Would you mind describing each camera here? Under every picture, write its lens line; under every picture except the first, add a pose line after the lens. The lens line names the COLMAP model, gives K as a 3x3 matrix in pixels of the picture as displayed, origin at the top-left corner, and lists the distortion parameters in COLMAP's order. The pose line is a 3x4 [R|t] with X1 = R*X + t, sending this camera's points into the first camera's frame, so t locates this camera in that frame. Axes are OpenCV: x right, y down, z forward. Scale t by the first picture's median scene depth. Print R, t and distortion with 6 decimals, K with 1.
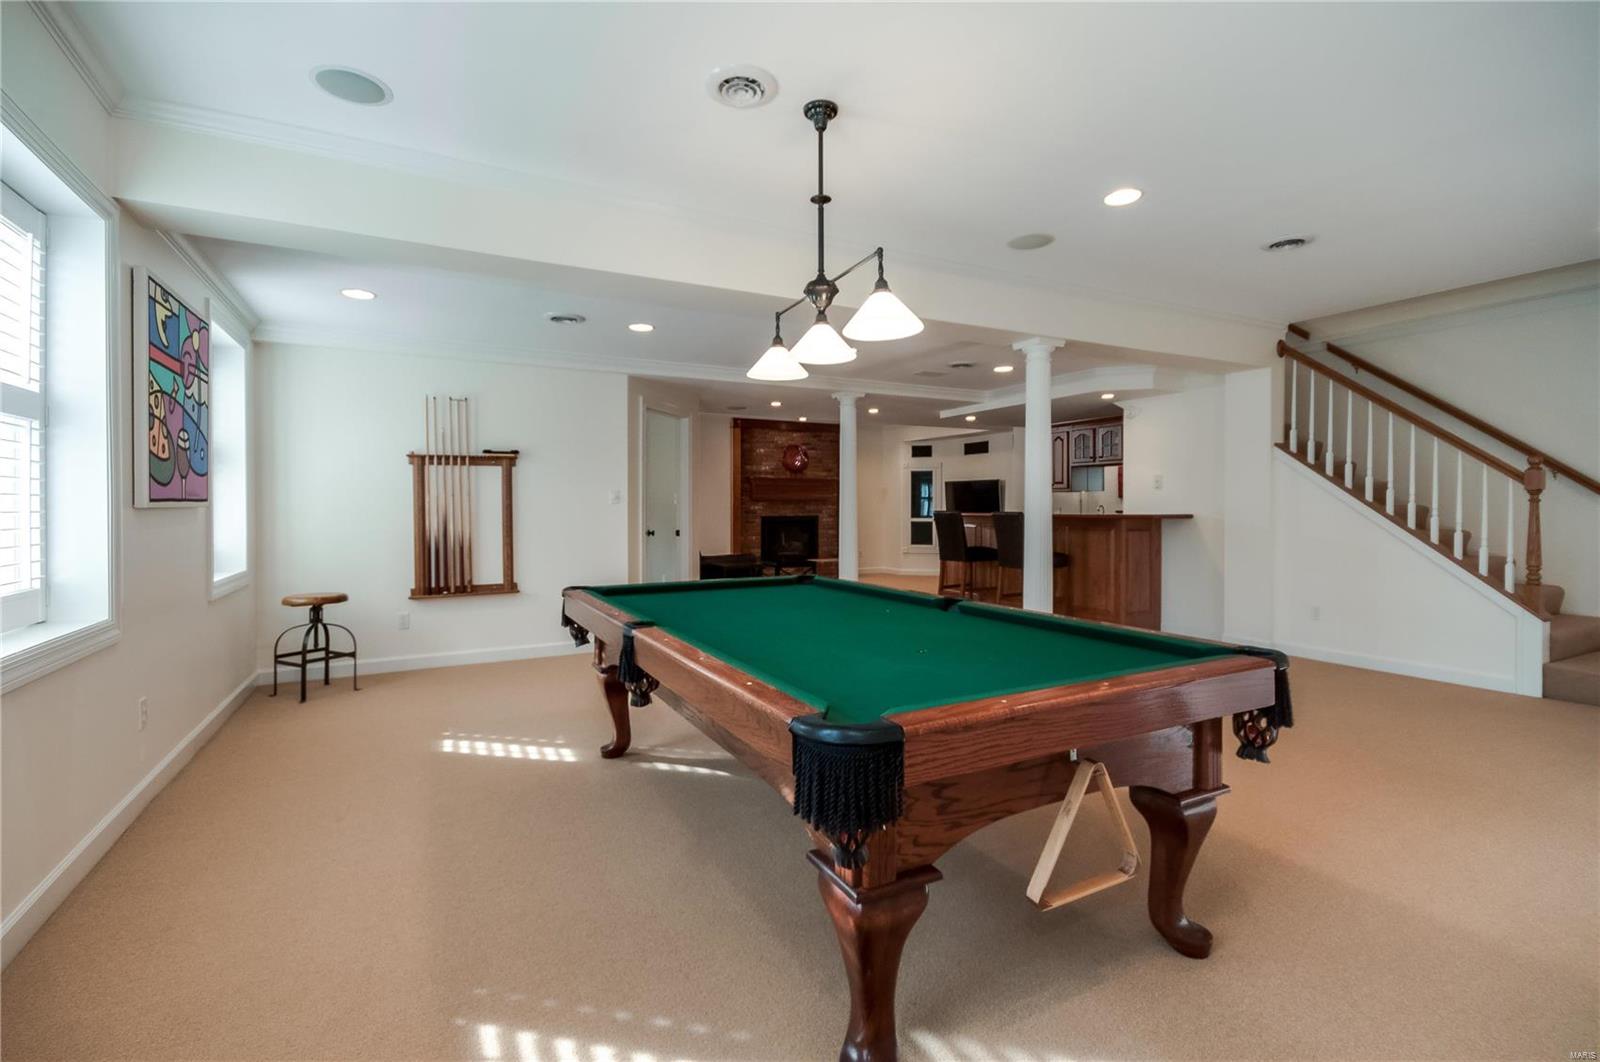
lens RADIAL K [[700.9, 0, 801.5], [0, 700.9, 525.1], [0, 0, 1]] dist [0.030533, 0.000738]
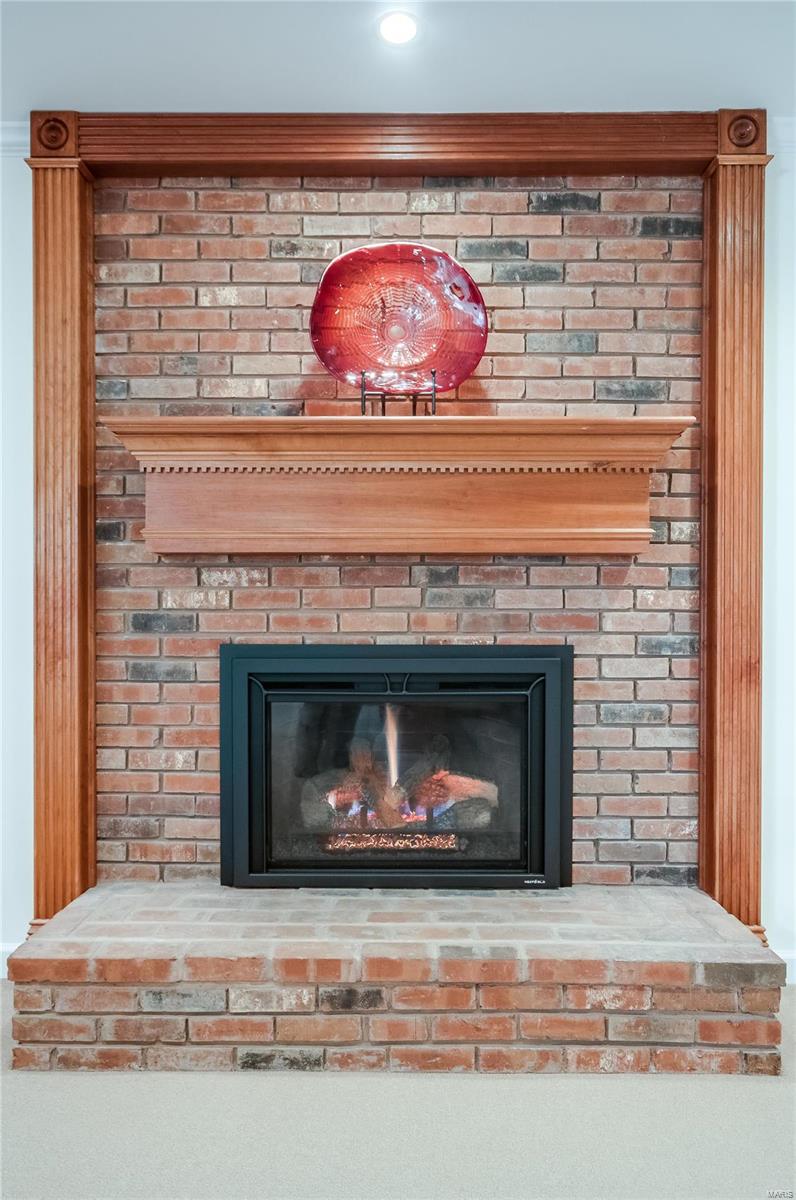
lens RADIAL K [[846.9, 0, 362.6], [0, 846.9, 631.0], [0, 0, 1]] dist [-0.003663, 0.010529]
pose [[0.872158, 0.007911, -0.489161, 0.085082], [-0.016111, 0.999791, -0.012556, -0.013718], [0.488960, 0.018831, 0.872103, 0.801174]]
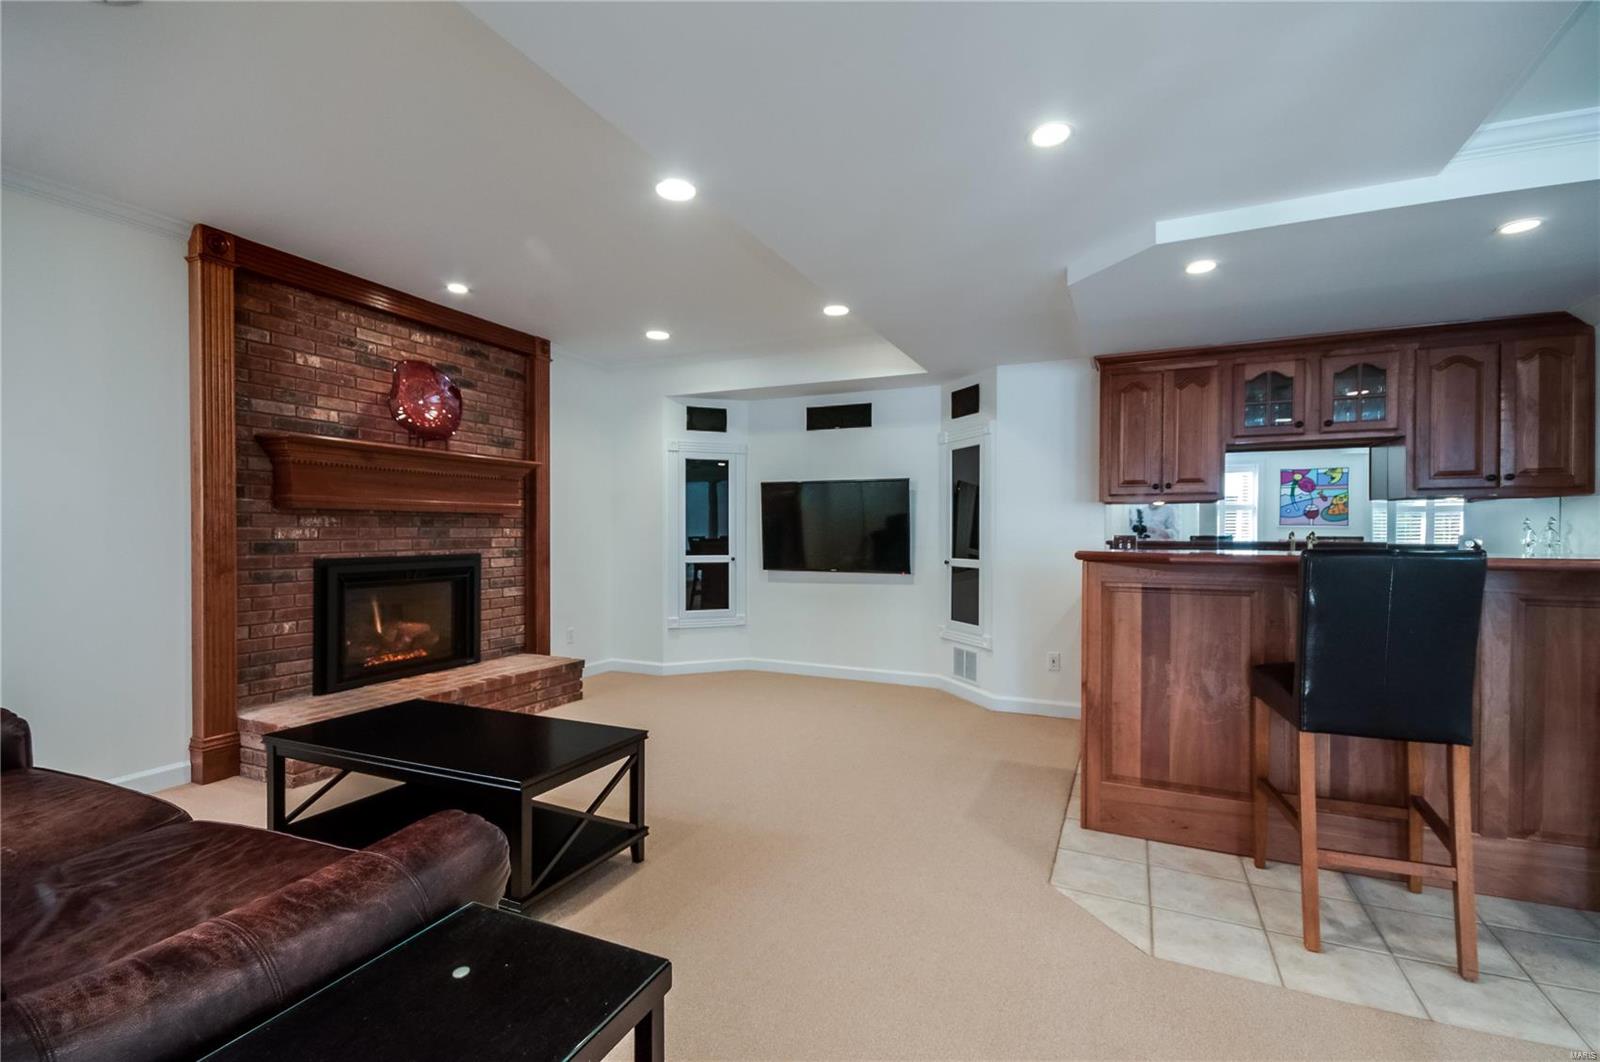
lens RADIAL K [[700.9, 0, 790.4], [0, 700.9, 539.4], [0, 0, 1]] dist [0.030533, 0.000738]
pose [[0.813553, -0.001157, 0.581489, -0.067656], [0.005969, 0.999962, -0.006363, -0.018162], [-0.581460, 0.008647, 0.813529, 0.581257]]
